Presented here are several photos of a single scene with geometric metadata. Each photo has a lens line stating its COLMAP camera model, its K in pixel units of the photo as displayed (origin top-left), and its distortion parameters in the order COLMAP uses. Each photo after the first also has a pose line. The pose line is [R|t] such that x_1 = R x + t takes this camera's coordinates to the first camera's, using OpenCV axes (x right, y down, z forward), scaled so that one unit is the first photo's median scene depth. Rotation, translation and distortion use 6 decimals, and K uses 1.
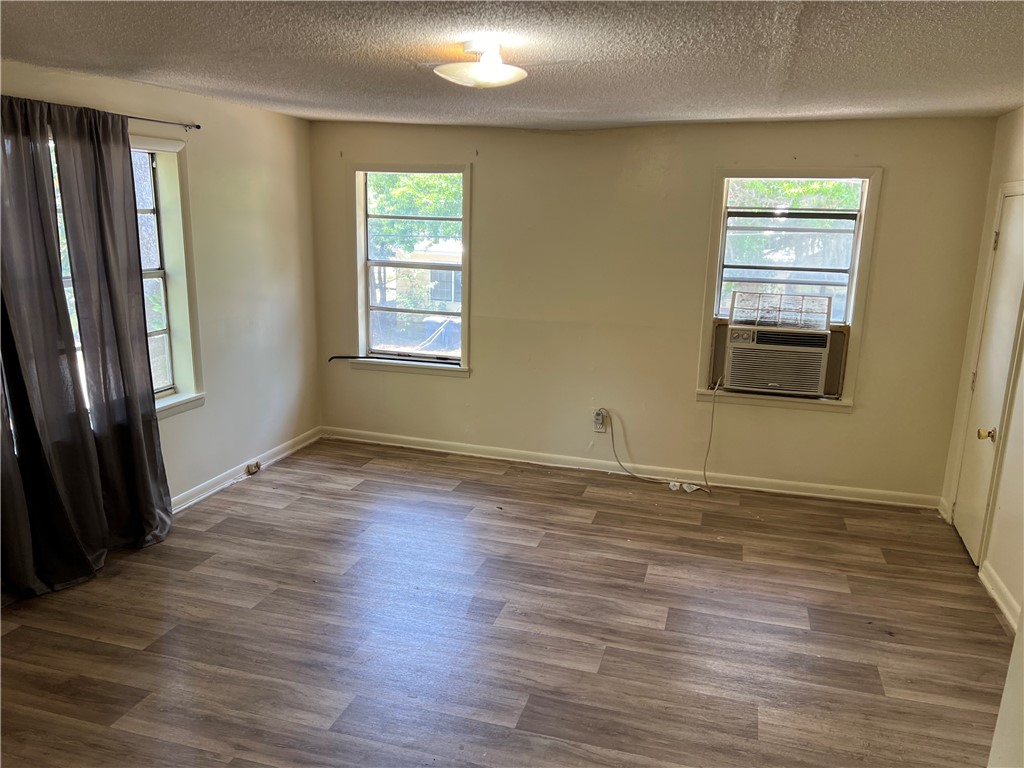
lens RADIAL K [[779.3, 0, 512.0], [0, 779.3, 384.0], [0, 0, 1]] dist [0.007865, 0.001556]
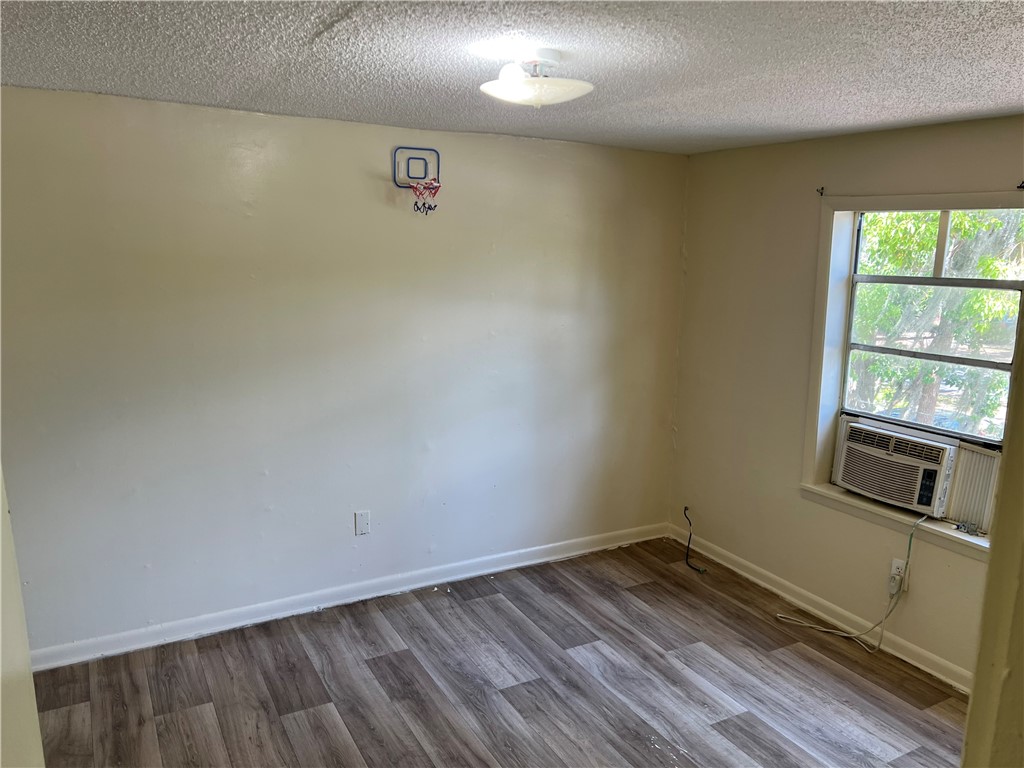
lens RADIAL K [[779.3, 0, 512.0], [0, 779.3, 384.0], [0, 0, 1]] dist [0.007865, 0.001556]
pose [[-0.689640, -0.244510, 0.681624, -0.334050], [0.100560, 0.899816, 0.424522, -0.430578], [-0.717136, 0.361311, -0.595961, 1.413103]]
